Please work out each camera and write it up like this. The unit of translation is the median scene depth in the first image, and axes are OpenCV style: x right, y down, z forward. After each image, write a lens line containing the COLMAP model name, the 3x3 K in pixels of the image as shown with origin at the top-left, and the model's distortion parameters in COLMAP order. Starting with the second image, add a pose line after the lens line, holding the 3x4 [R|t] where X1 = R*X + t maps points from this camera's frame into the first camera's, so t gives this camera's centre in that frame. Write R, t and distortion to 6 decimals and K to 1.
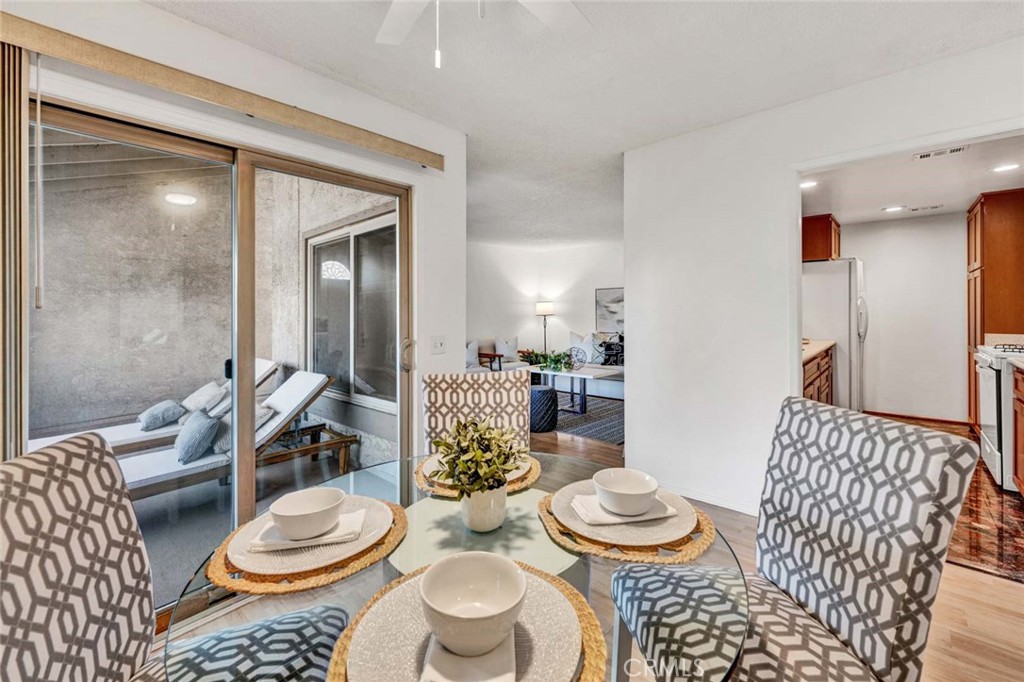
lens RADIAL K [[425.1, 0, 515.8], [0, 425.1, 313.1], [0, 0, 1]] dist [-0.000197, -0.000023]
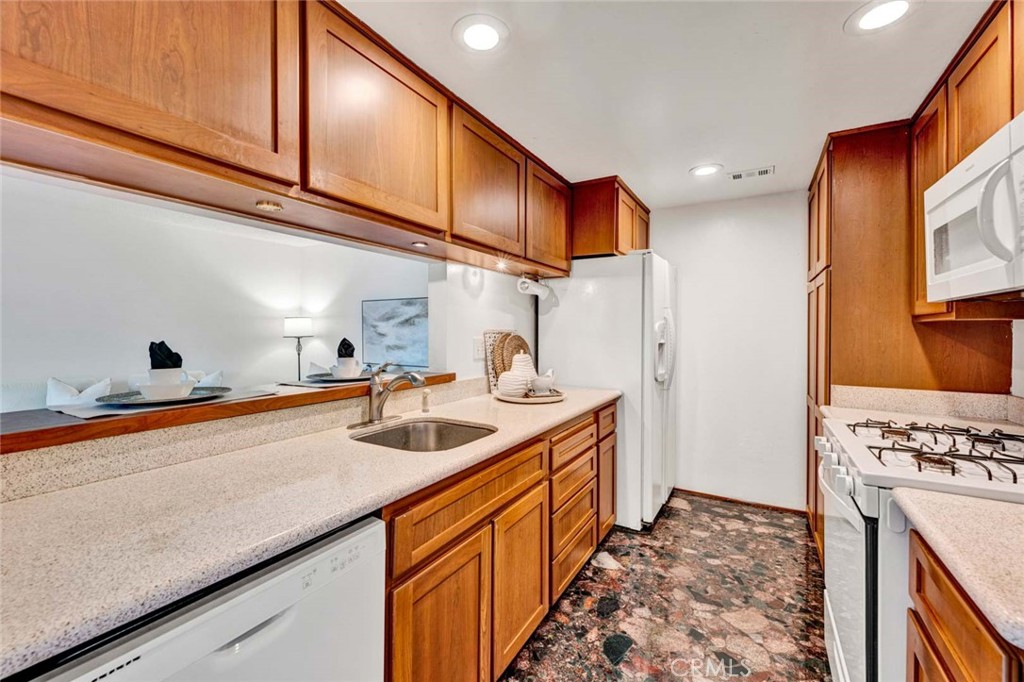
lens RADIAL K [[431.3, 0, 518.2], [0, 431.3, 331.6], [0, 0, 1]] dist [0.000306, 0.000011]
pose [[0.975069, 0.013255, 0.221504, 0.487337], [-0.013149, 0.999912, -0.001952, -0.013569], [-0.221510, -0.001009, 0.975158, 0.455625]]
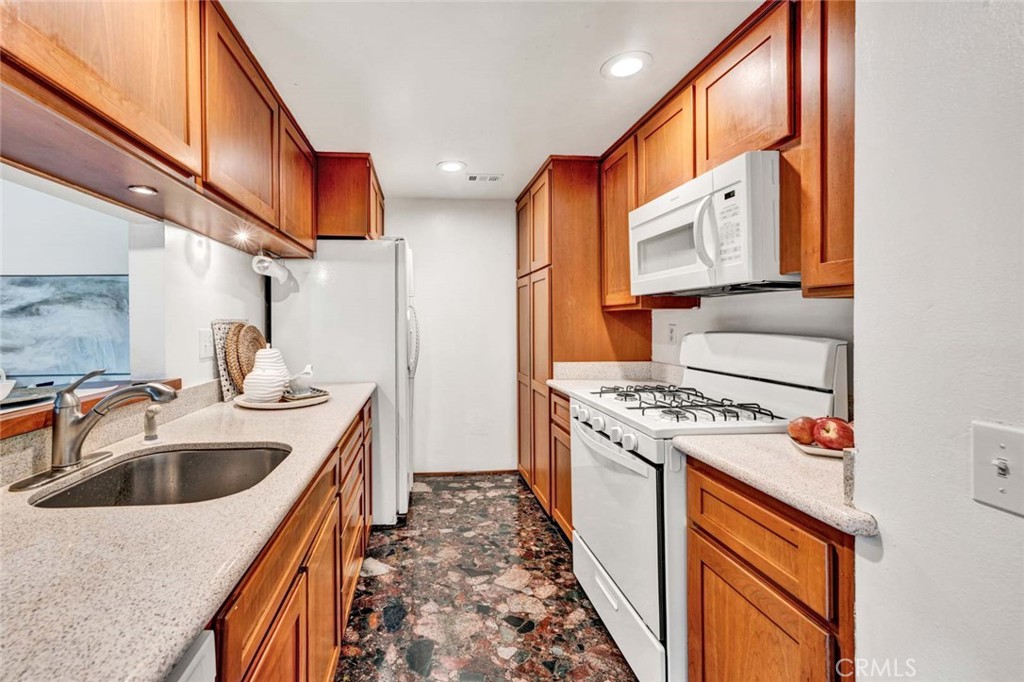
lens RADIAL K [[427.9, 0, 465.3], [0, 427.9, 325.7], [0, 0, 1]] dist [-0.000474, -0.000085]
pose [[0.674607, -0.001211, 0.738176, 0.423213], [0.001094, 0.999999, 0.000641, -0.009908], [-0.738176, 0.000375, 0.674608, 0.543330]]
